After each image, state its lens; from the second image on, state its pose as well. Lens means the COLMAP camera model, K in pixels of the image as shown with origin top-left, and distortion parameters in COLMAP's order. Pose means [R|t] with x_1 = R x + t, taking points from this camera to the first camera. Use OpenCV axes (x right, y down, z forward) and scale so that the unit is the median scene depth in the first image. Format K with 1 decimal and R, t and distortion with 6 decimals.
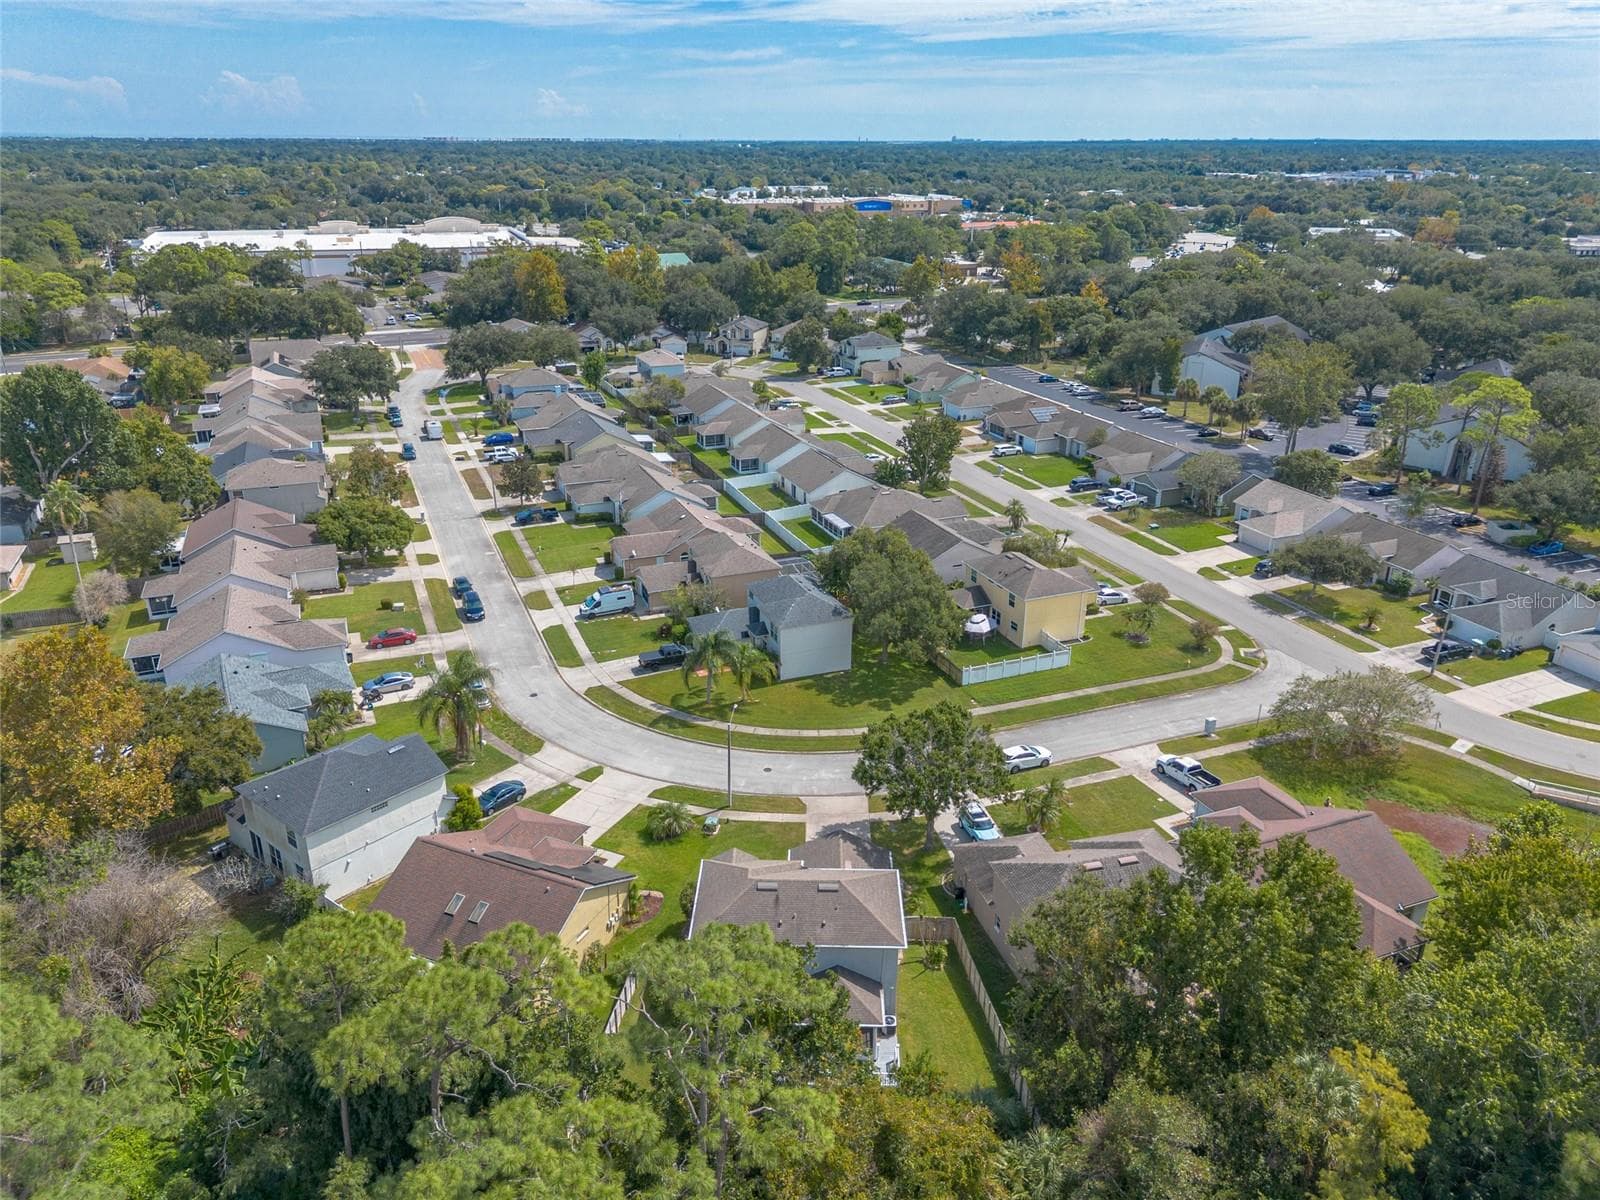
lens RADIAL K [[1145.8, 0, 802.0], [0, 1145.8, 608.5], [0, 0, 1]] dist [0.050225, -0.043624]
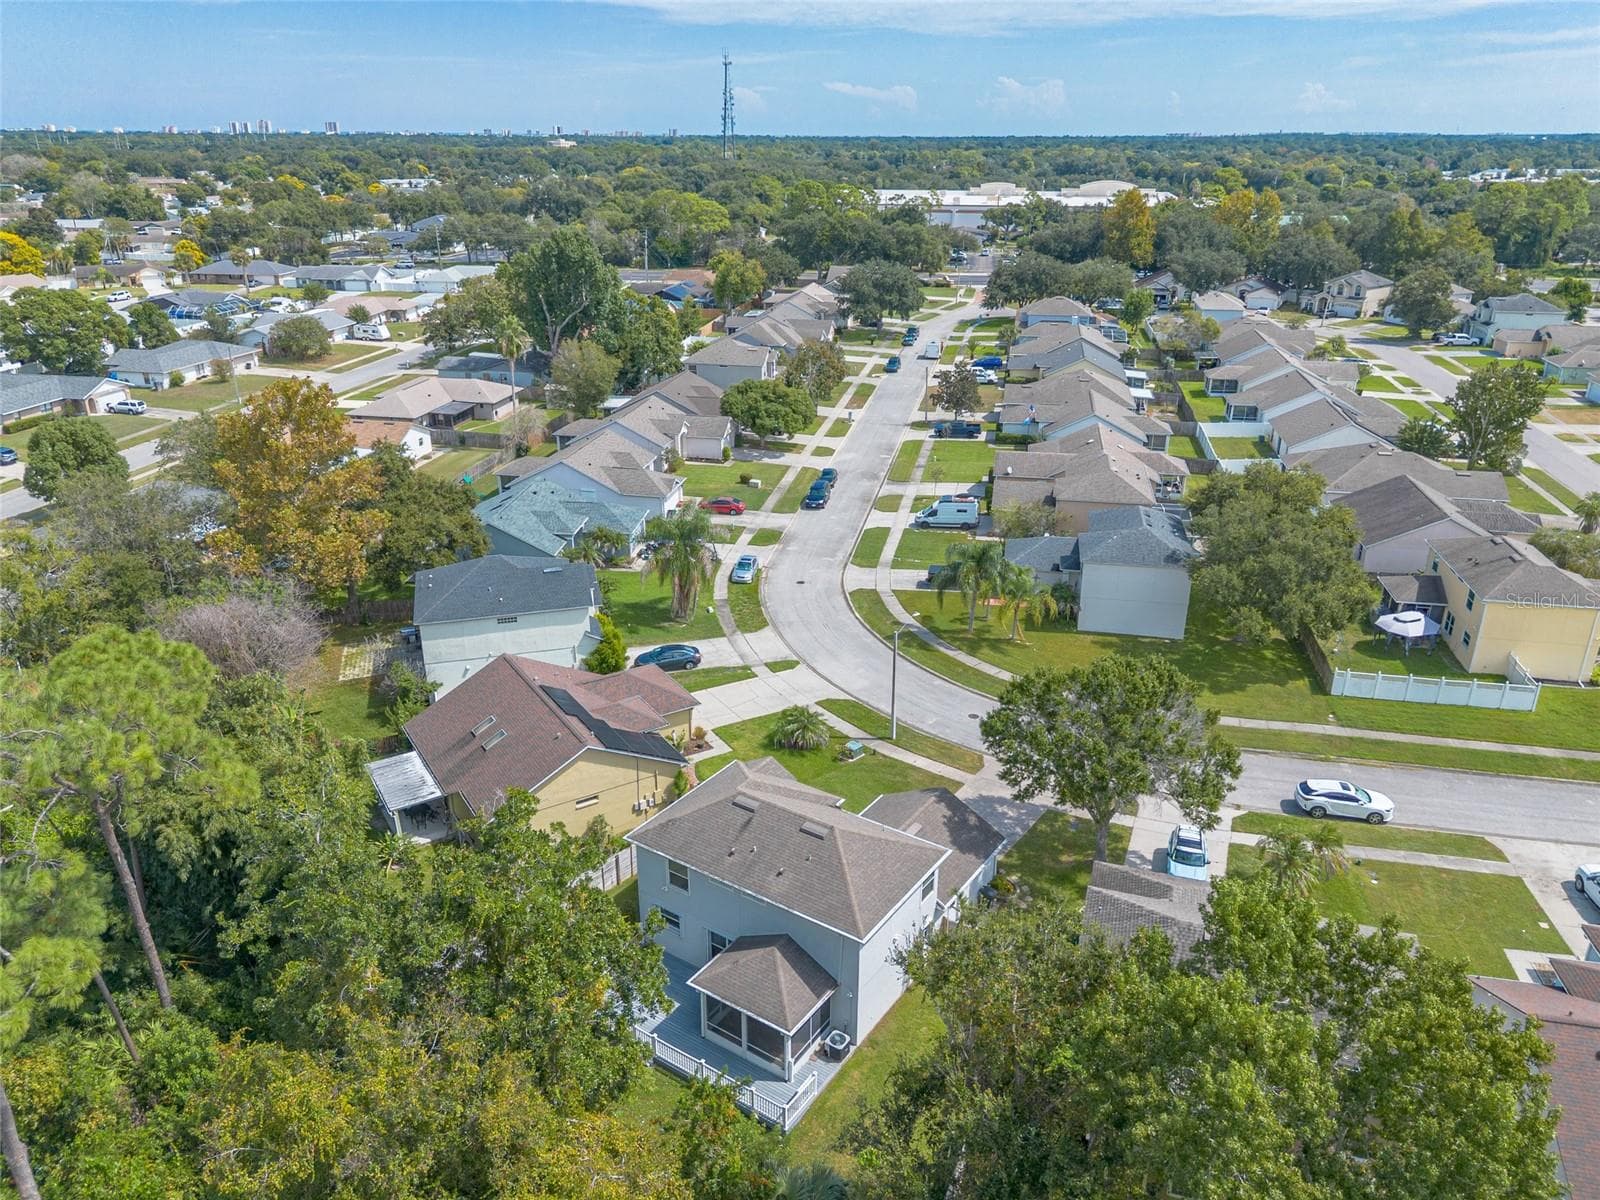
lens RADIAL K [[1145.8, 0, 792.2], [0, 1145.8, 594.7], [0, 0, 1]] dist [0.050225, -0.043624]
pose [[0.830071, 0.201634, -0.519930, 0.159208], [-0.206813, 0.977164, 0.048775, 0.029911], [0.517891, 0.067041, 0.852815, 0.165860]]
